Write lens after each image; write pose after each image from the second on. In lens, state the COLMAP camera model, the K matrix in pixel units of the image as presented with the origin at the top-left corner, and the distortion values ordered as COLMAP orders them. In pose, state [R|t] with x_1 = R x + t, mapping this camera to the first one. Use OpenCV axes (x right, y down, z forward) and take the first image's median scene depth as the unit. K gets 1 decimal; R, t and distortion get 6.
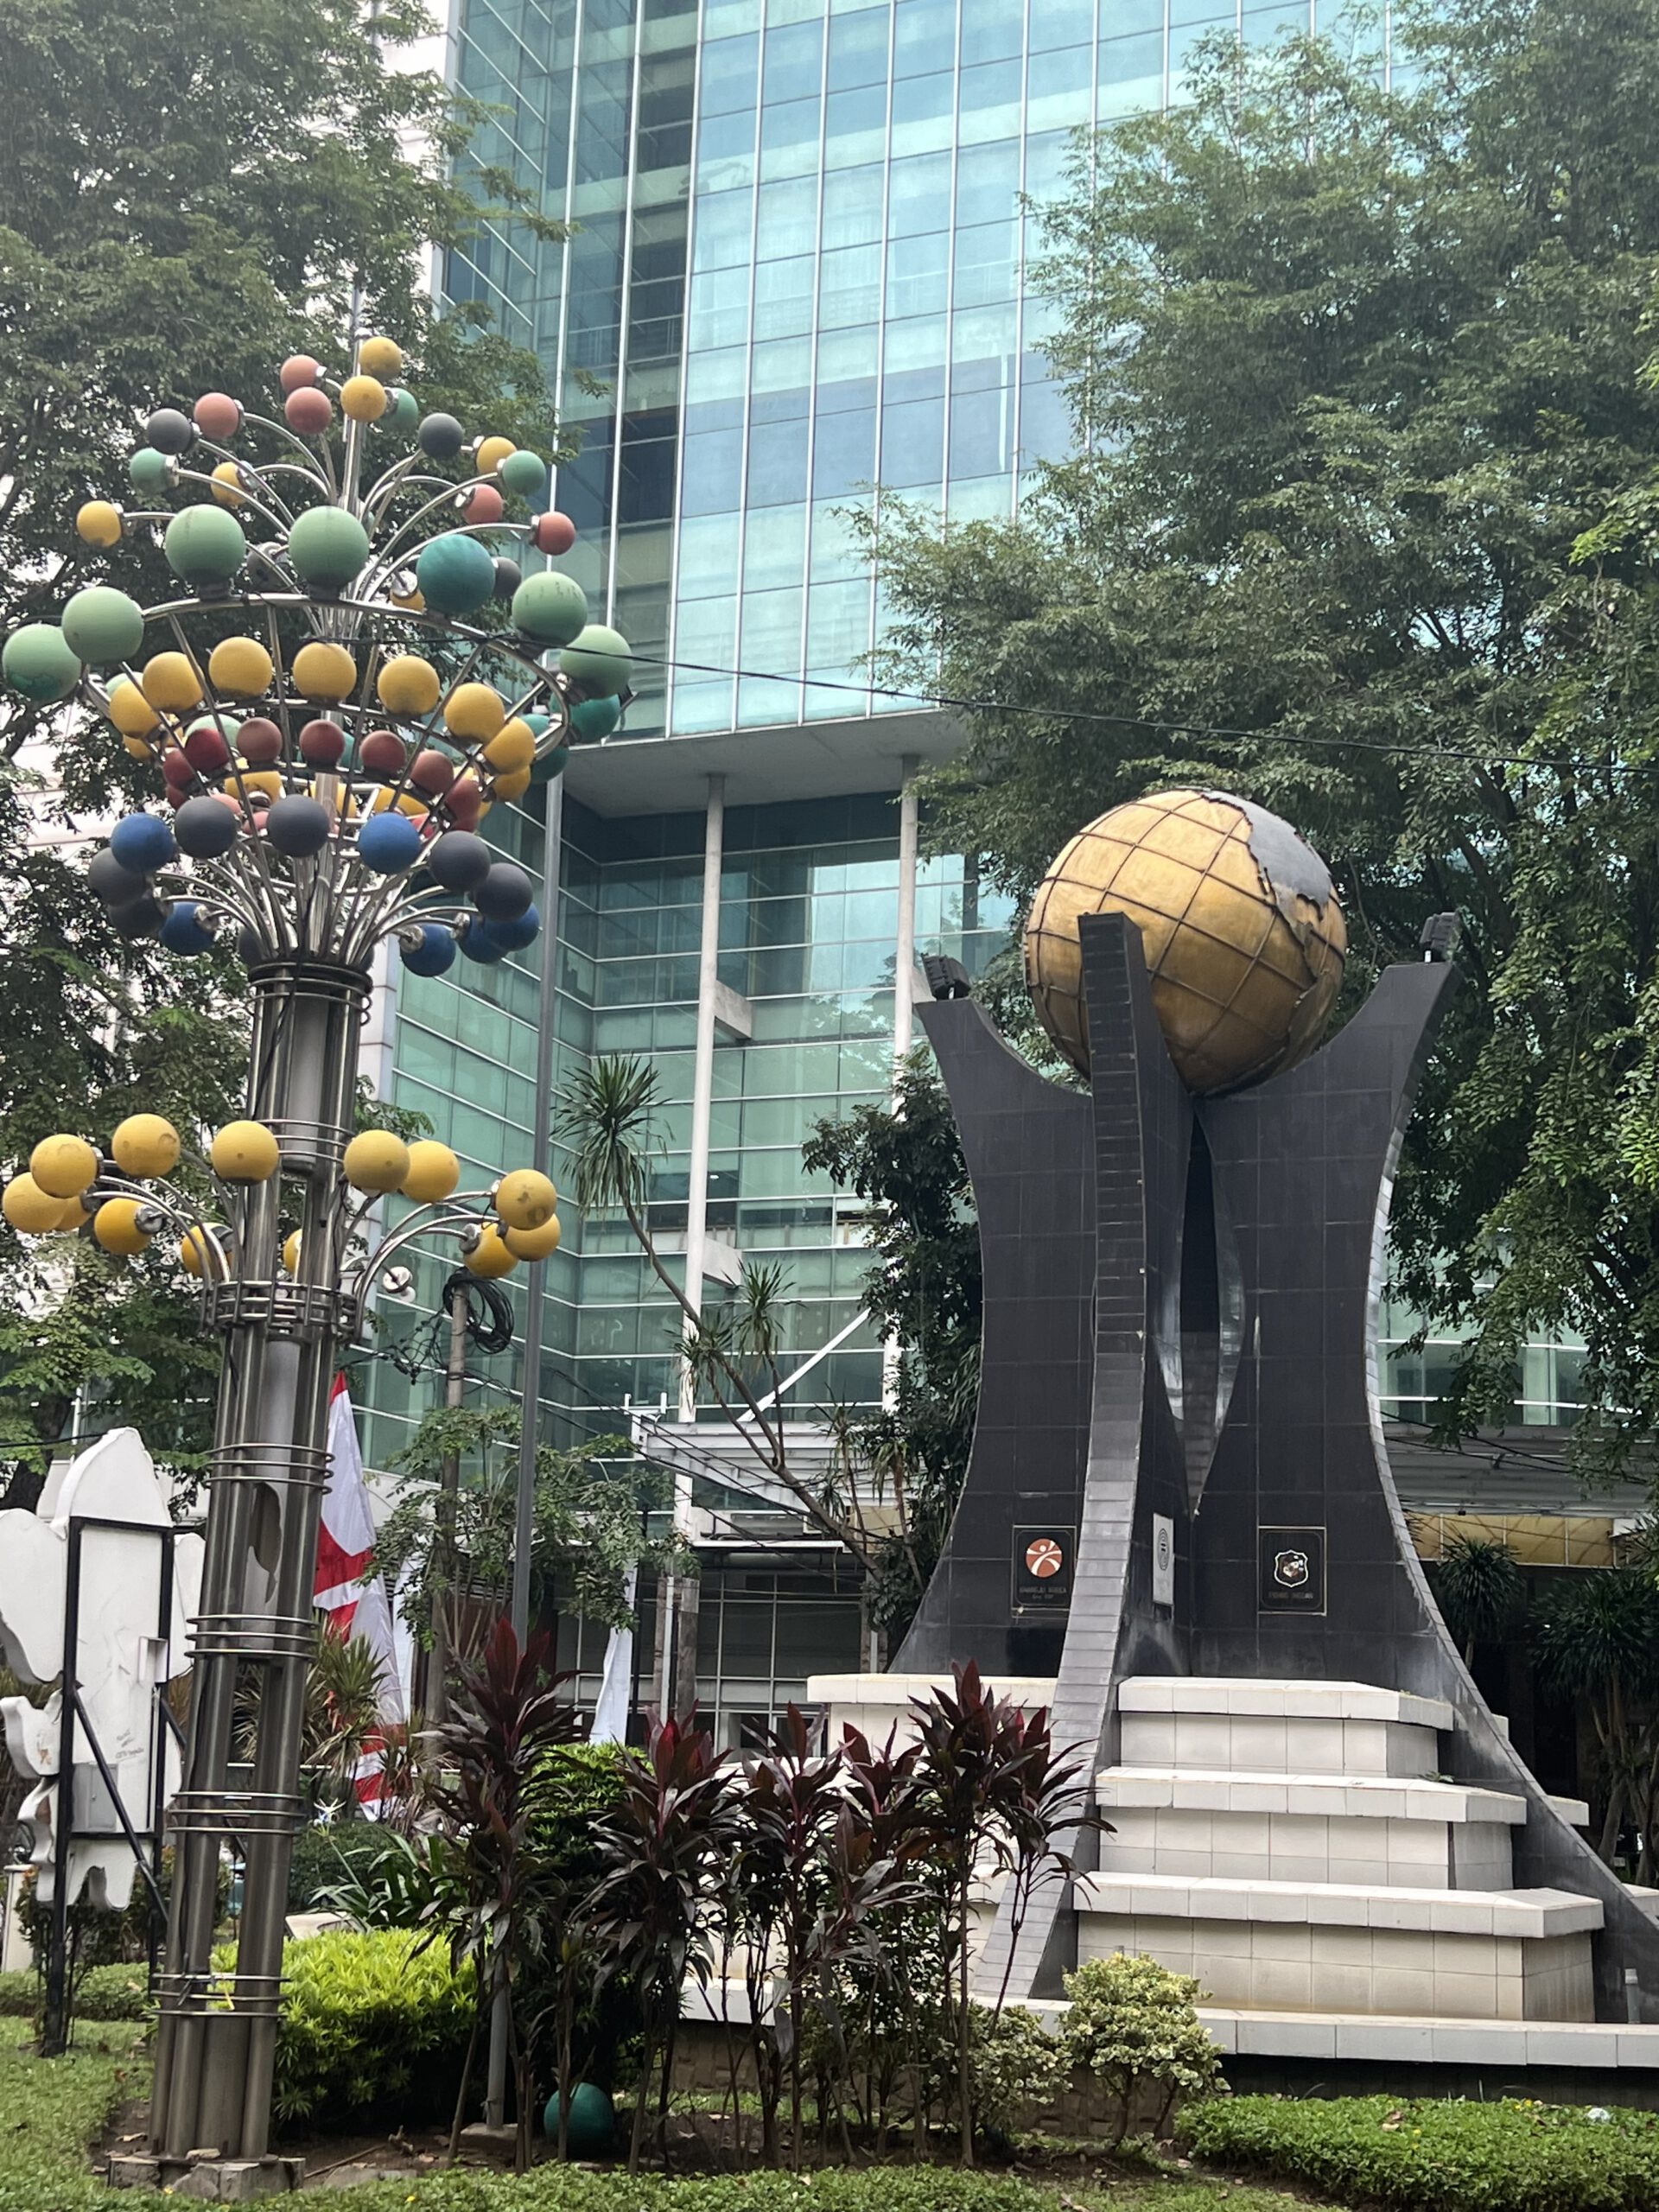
lens RADIAL K [[2984.9, 0, 829.5], [0, 2984.9, 1106.0], [0, 0, 1]] dist [0.268536, -0.661568]
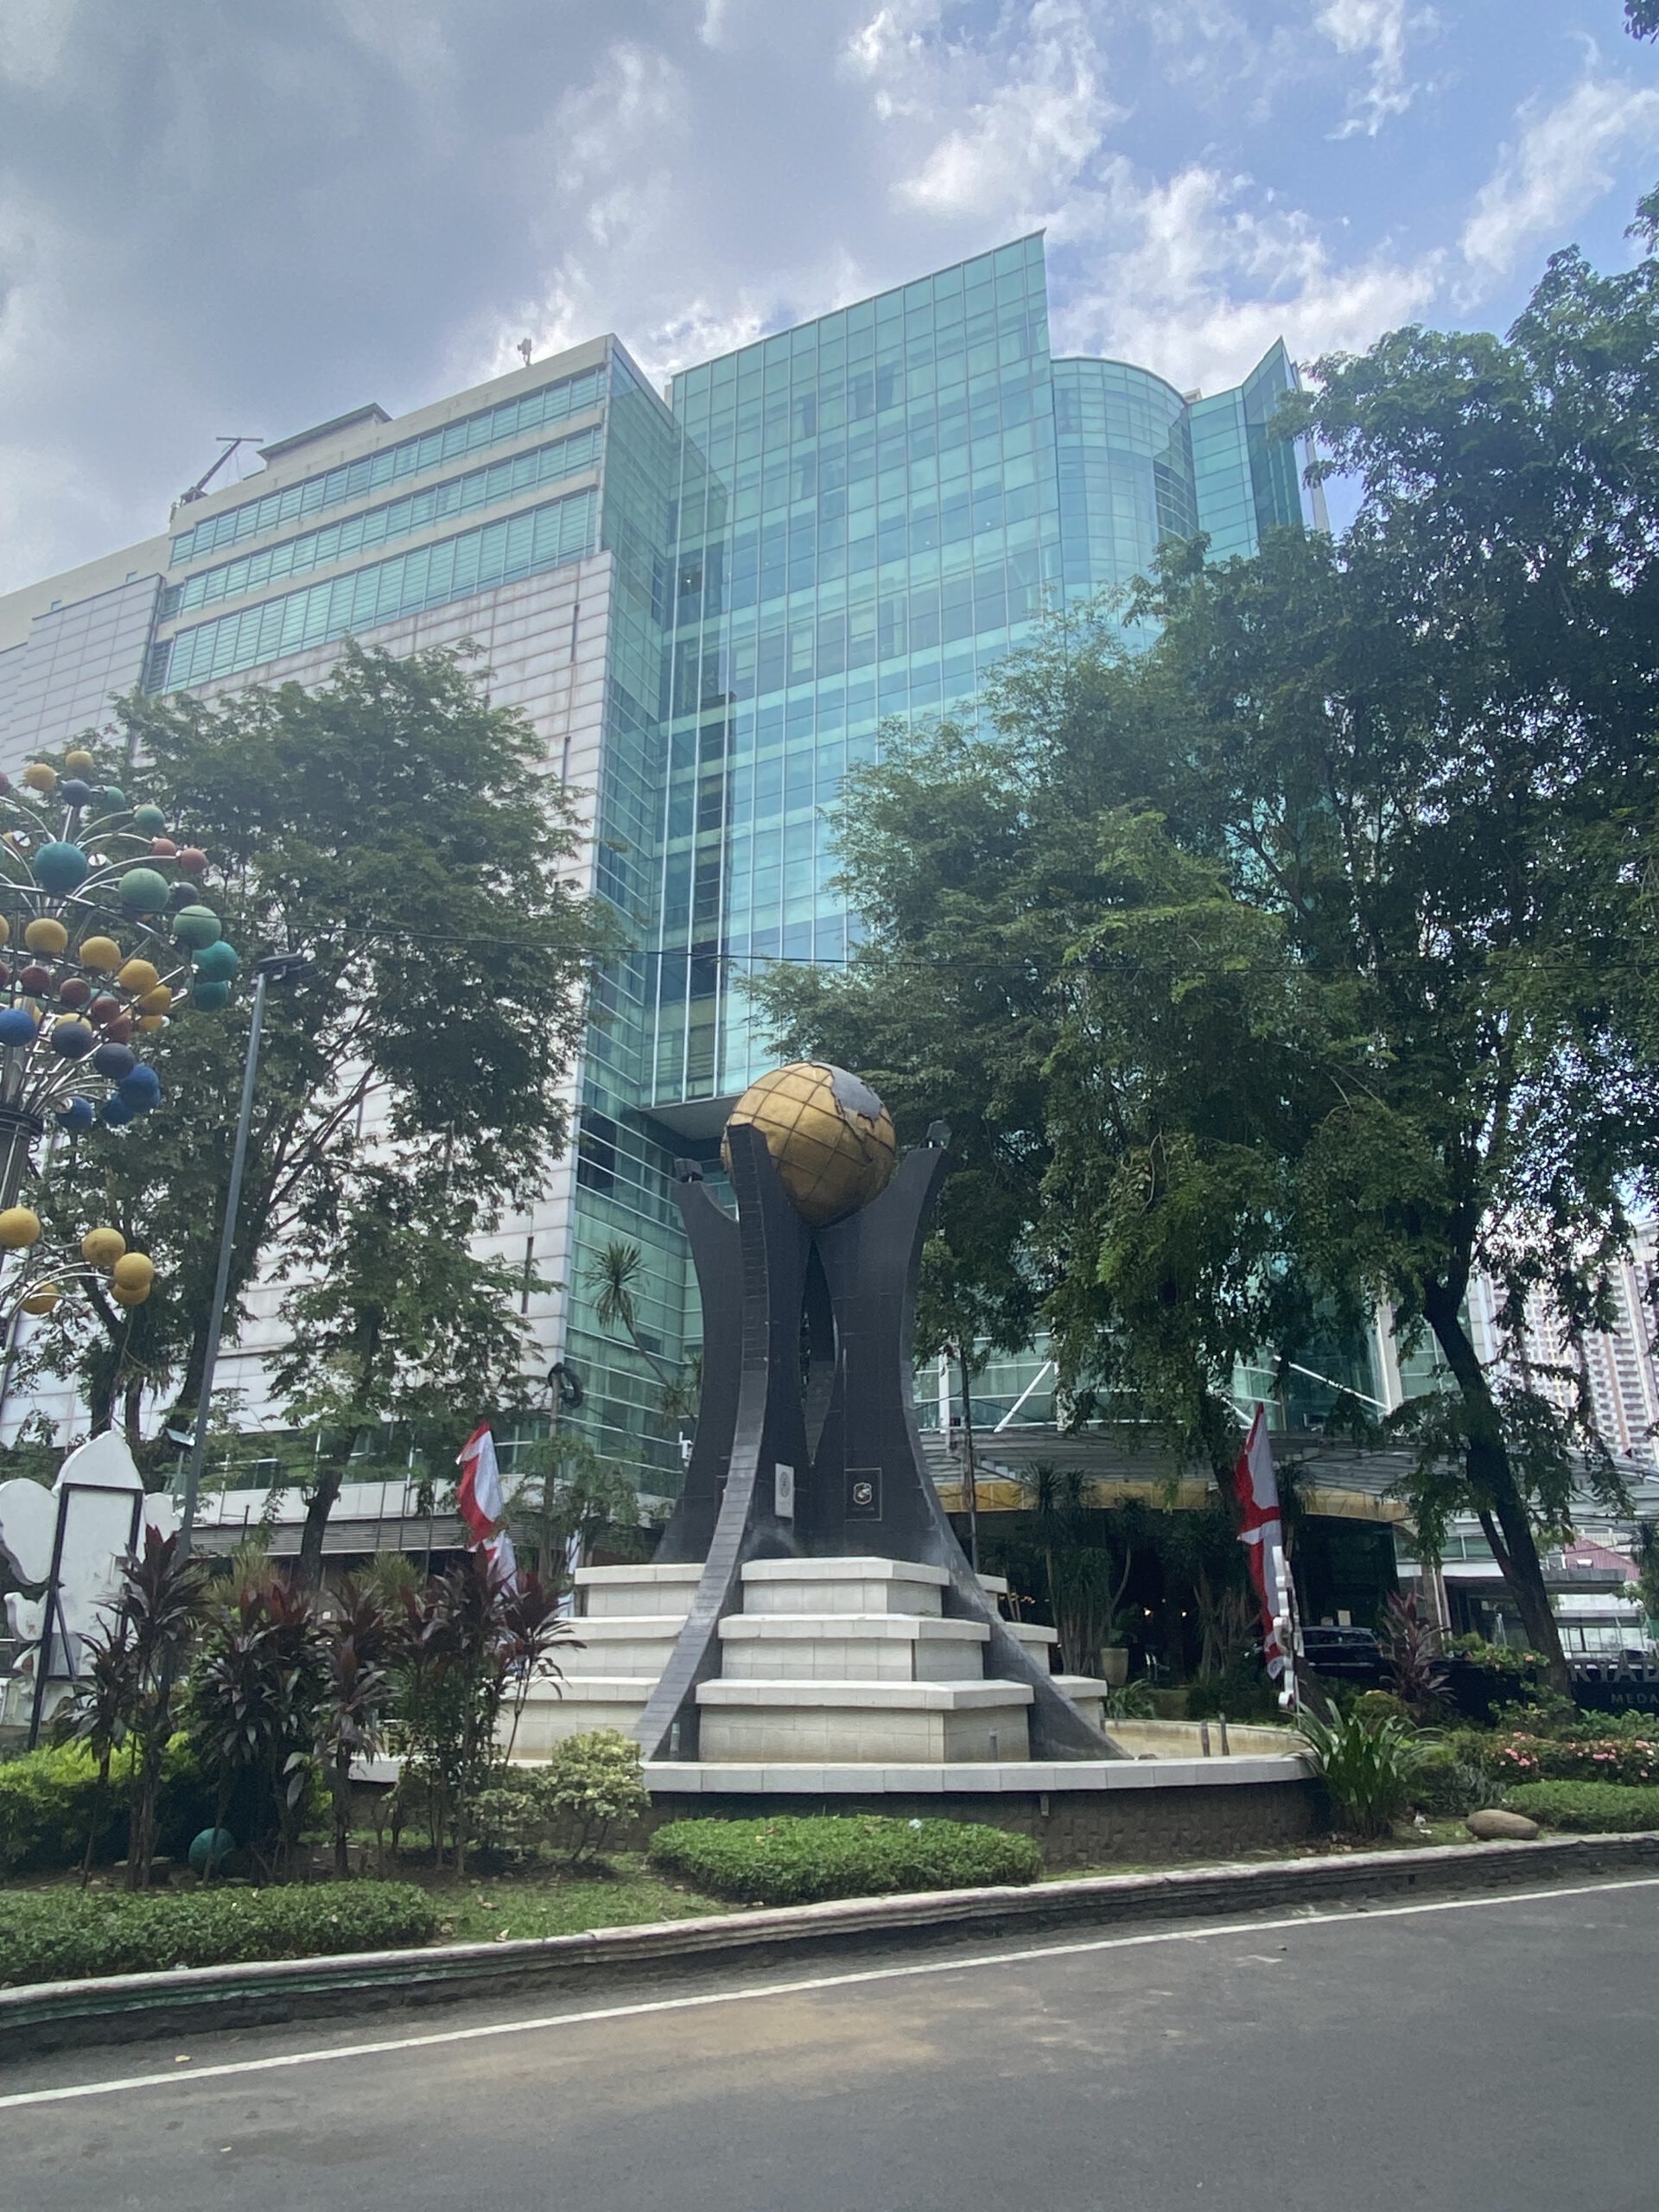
lens RADIAL K [[1450.8, 0, 829.5], [0, 1450.8, 1106.0], [0, 0, 1]] dist [0.160230, -0.177782]
pose [[0.998522, -0.041647, -0.034933, 0.188476], [0.036723, 0.990654, -0.131363, 0.044992], [0.040077, 0.129886, 0.990719, 0.137109]]
